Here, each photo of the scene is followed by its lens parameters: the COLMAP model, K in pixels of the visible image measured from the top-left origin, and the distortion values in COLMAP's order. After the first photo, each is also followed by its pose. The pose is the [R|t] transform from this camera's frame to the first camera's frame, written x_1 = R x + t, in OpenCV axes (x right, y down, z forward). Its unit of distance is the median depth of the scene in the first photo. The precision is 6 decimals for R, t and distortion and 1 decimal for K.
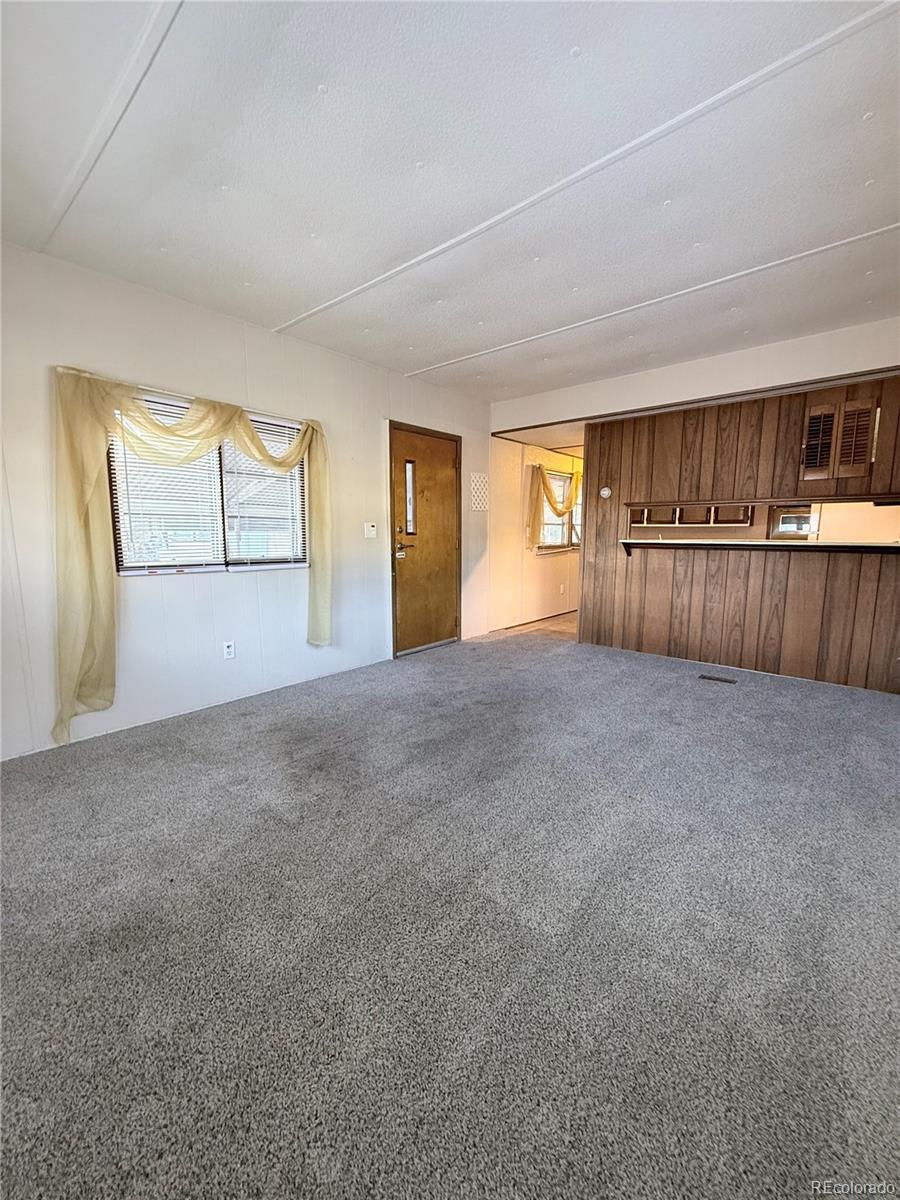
lens RADIAL K [[480.4, 0, 449.0], [0, 480.4, 598.3], [0, 0, 1]] dist [-0.000445, 0.000395]
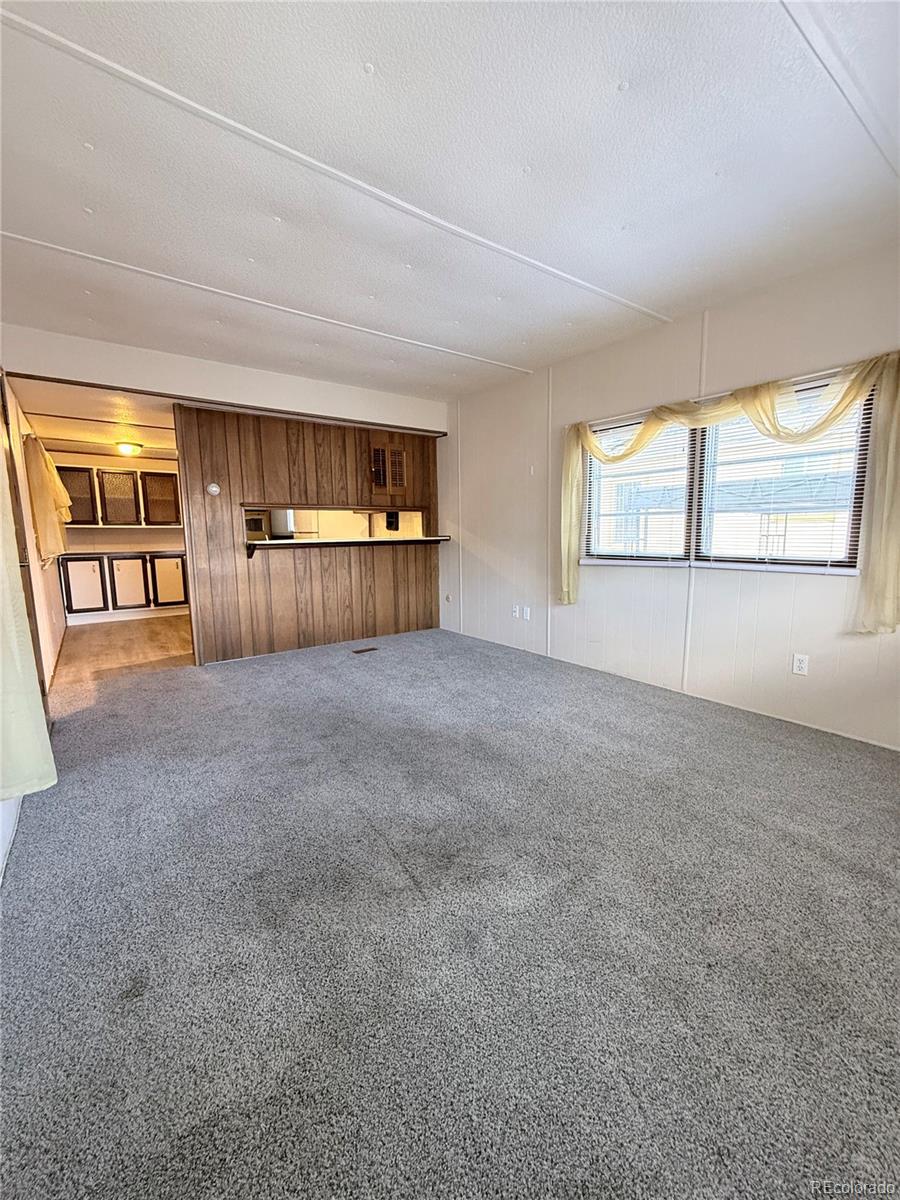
lens RADIAL K [[480.4, 0, 448.5], [0, 480.4, 595.7], [0, 0, 1]] dist [-0.000445, 0.000395]
pose [[0.212091, -0.136273, 0.967702, -0.535015], [0.146438, 0.983481, 0.106400, -0.065758], [-0.966216, 0.119142, 0.228542, 0.459262]]
